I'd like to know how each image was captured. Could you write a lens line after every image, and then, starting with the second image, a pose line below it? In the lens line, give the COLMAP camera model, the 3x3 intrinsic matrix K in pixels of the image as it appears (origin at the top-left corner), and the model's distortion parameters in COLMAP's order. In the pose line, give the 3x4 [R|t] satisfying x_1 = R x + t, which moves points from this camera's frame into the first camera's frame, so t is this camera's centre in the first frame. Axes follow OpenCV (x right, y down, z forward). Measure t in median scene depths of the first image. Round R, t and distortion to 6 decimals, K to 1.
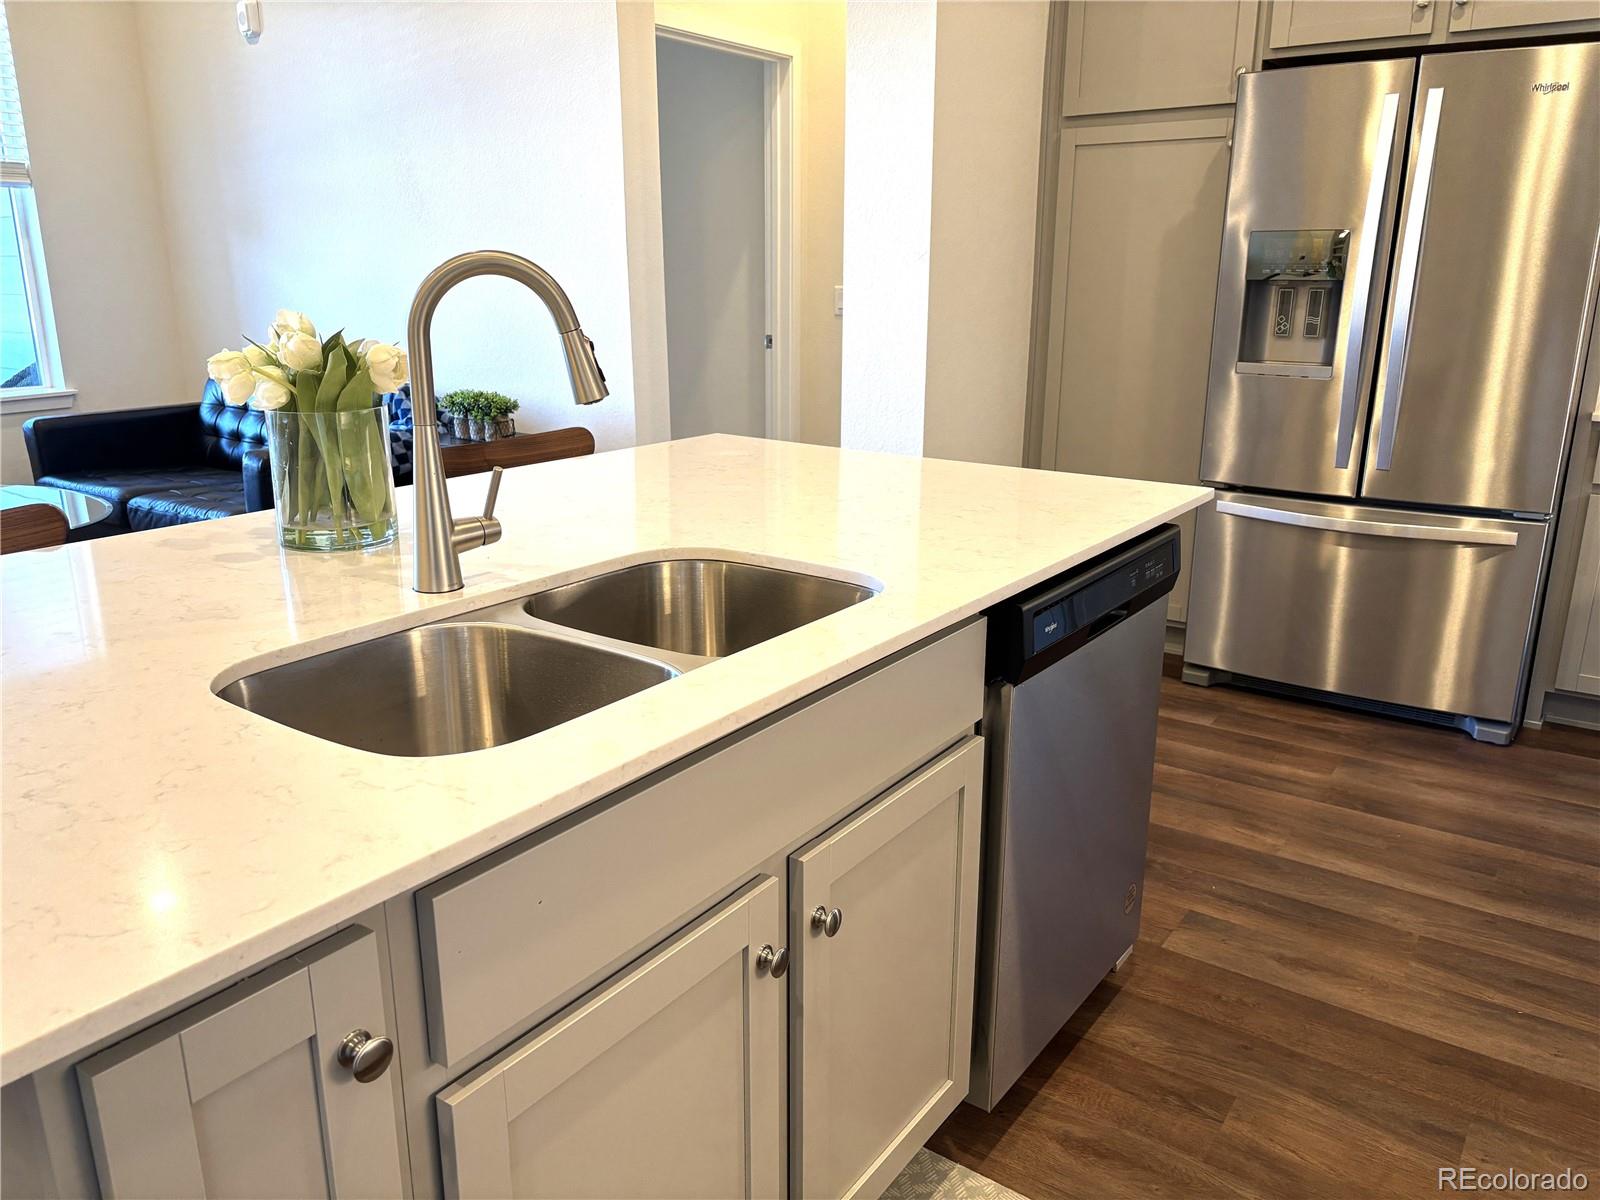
lens RADIAL K [[1208.4, 0, 784.4], [0, 1208.4, 612.2], [0, 0, 1]] dist [0.036984, -0.039829]
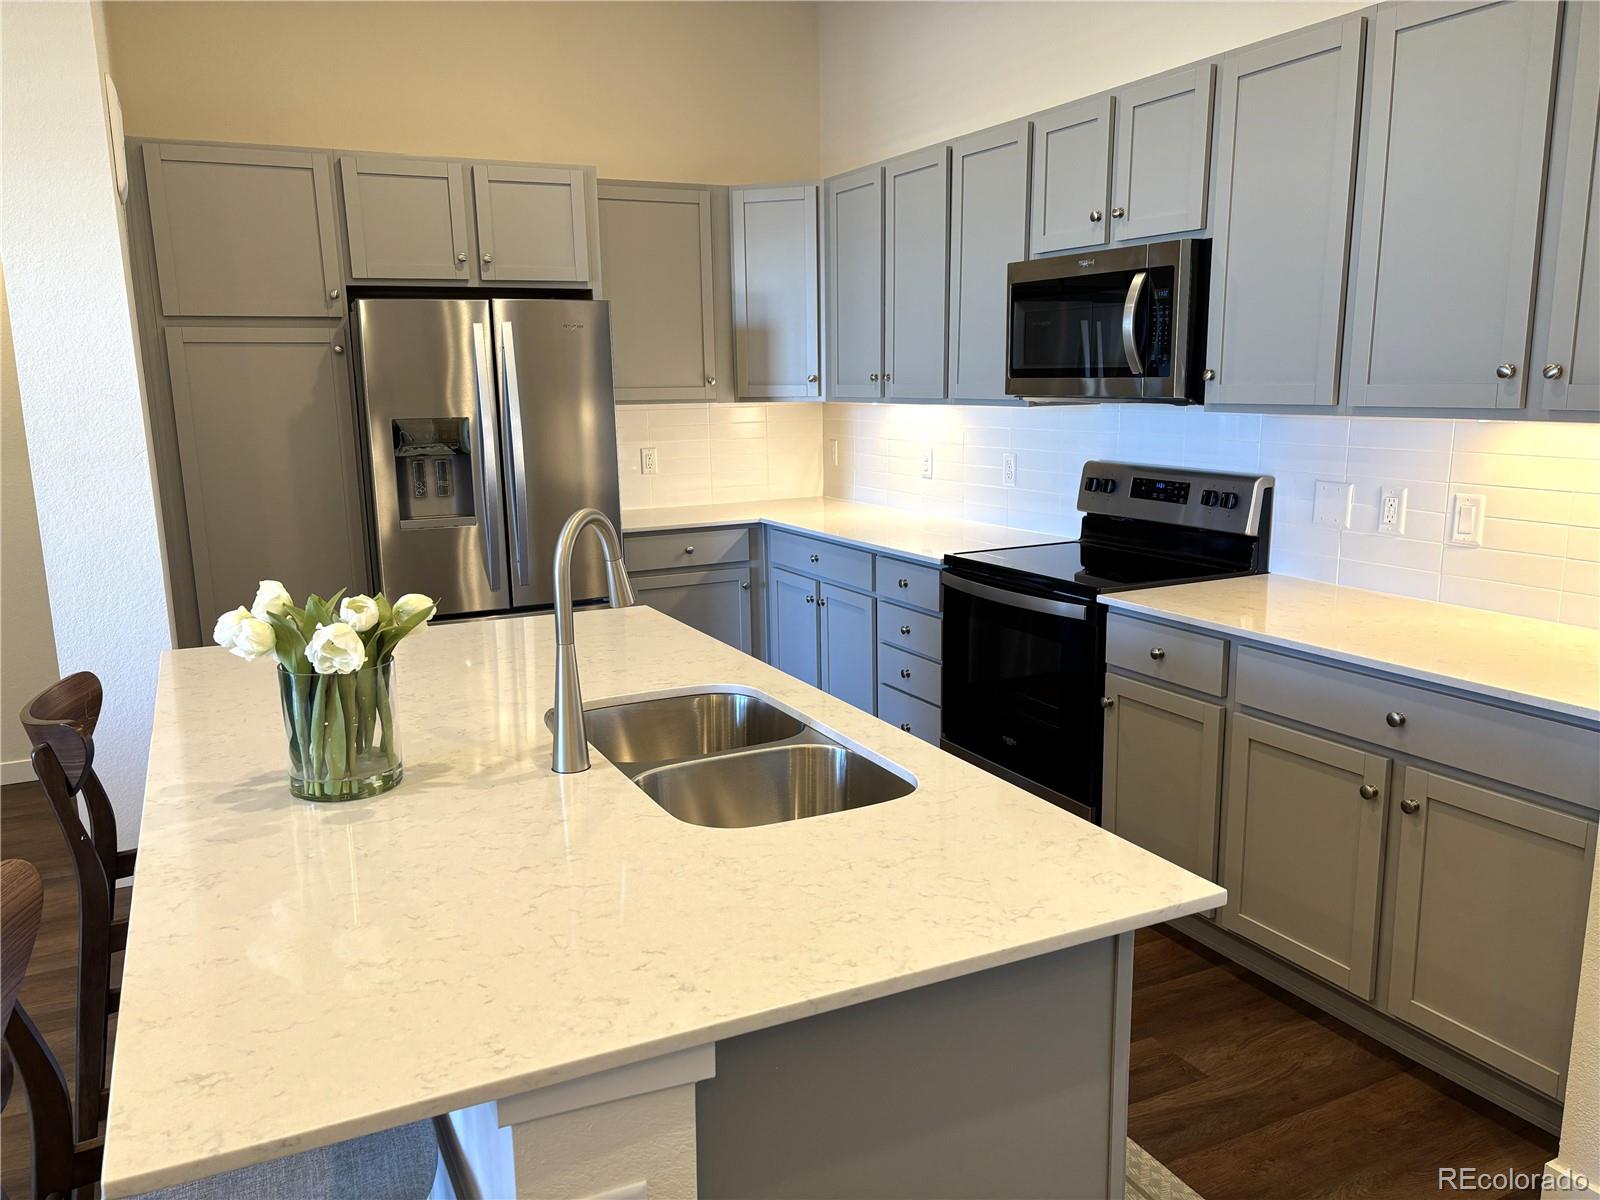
lens RADIAL K [[1208.4, 0, 807.3], [0, 1208.4, 617.6], [0, 0, 1]] dist [0.036984, -0.039829]
pose [[0.457078, -0.181904, 0.870627, -0.707376], [0.263497, 0.962615, 0.062788, -0.104082], [-0.849499, 0.200709, 0.487921, 0.080376]]
